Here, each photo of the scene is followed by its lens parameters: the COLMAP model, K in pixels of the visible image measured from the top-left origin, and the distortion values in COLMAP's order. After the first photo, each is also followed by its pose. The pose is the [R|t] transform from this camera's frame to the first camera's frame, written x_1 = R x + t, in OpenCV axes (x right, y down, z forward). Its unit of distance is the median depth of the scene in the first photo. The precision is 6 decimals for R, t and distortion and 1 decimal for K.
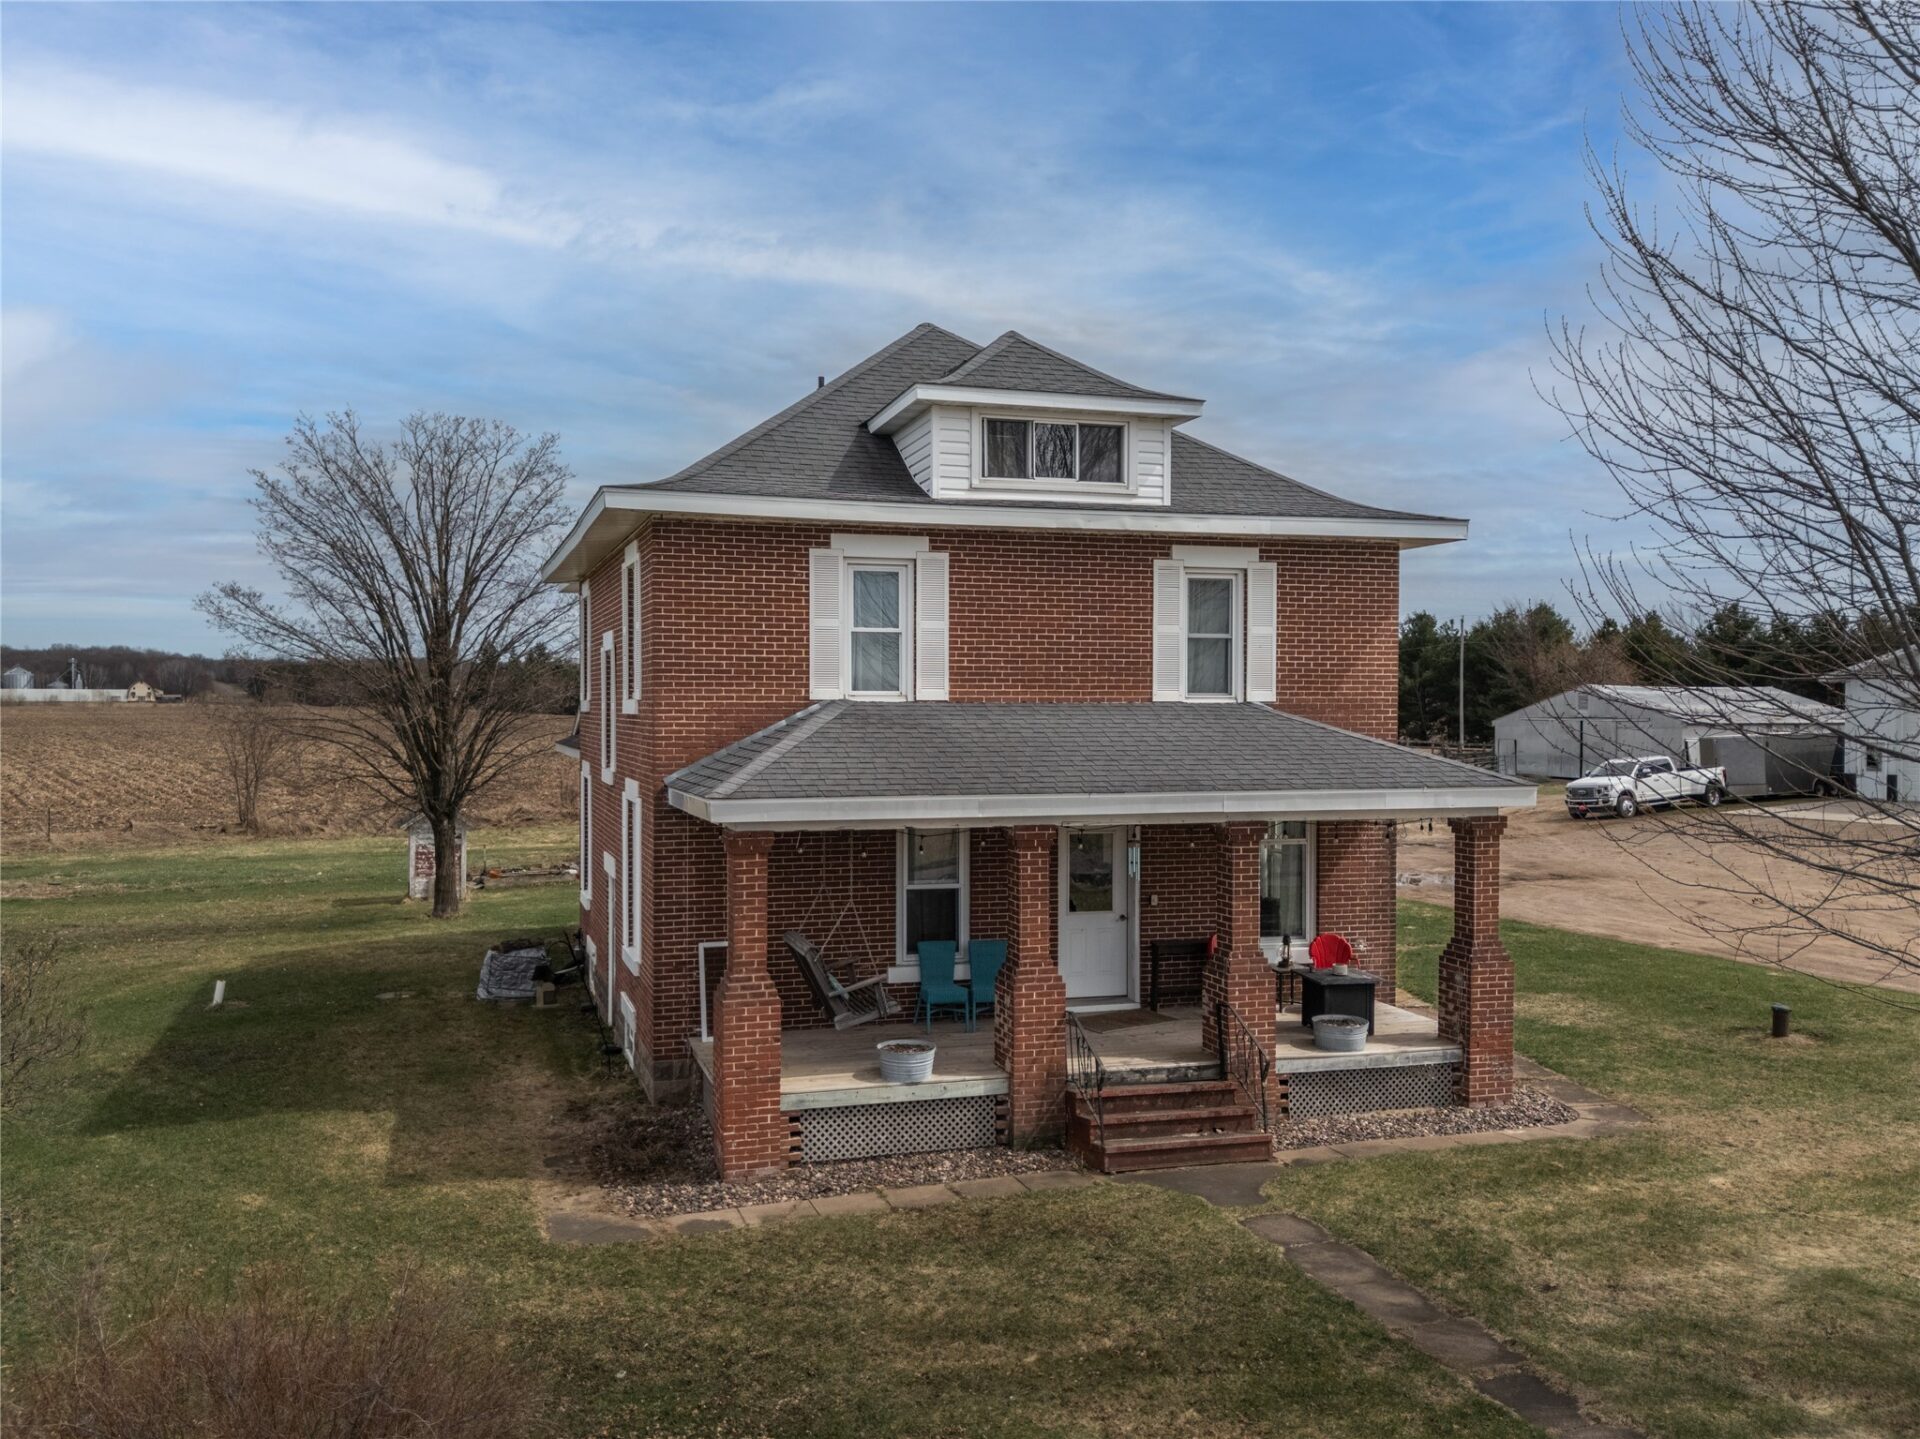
lens RADIAL K [[1537.6, 0, 927.9], [0, 1537.6, 717.0], [0, 0, 1]] dist [0.100619, -0.120404]
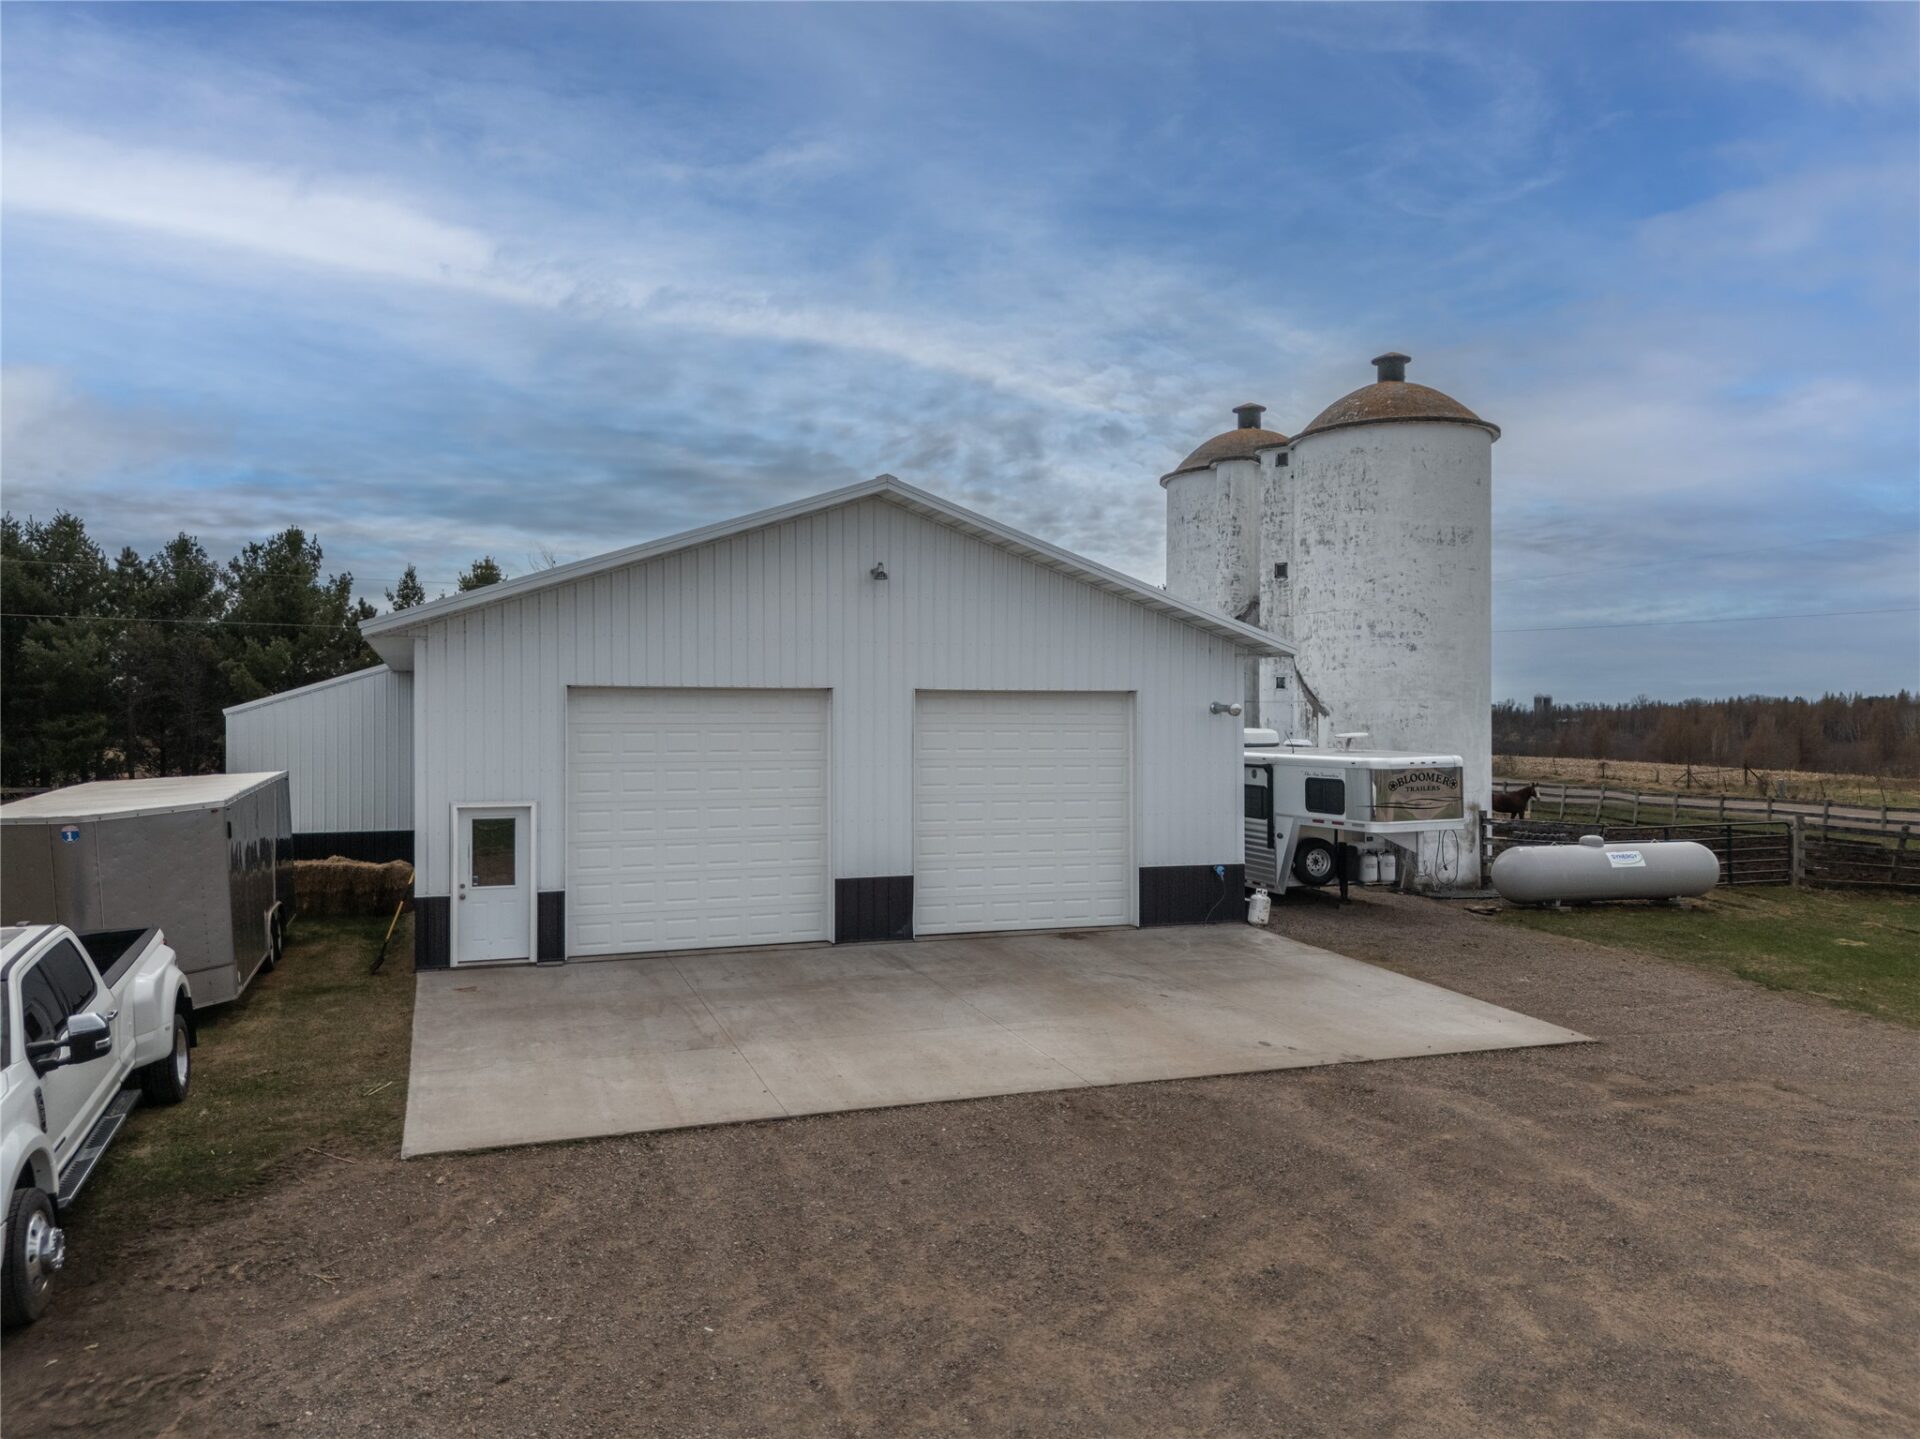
lens RADIAL K [[1407.0, 0, 957.6], [0, 1407.0, 721.3], [0, 0, 1]] dist [0.104355, -0.136407]
pose [[0.162899, -0.002536, 0.986639, 1.009532], [0.008194, 0.999966, 0.001217, -0.009874], [-0.986609, 0.007887, 0.162914, 2.888112]]
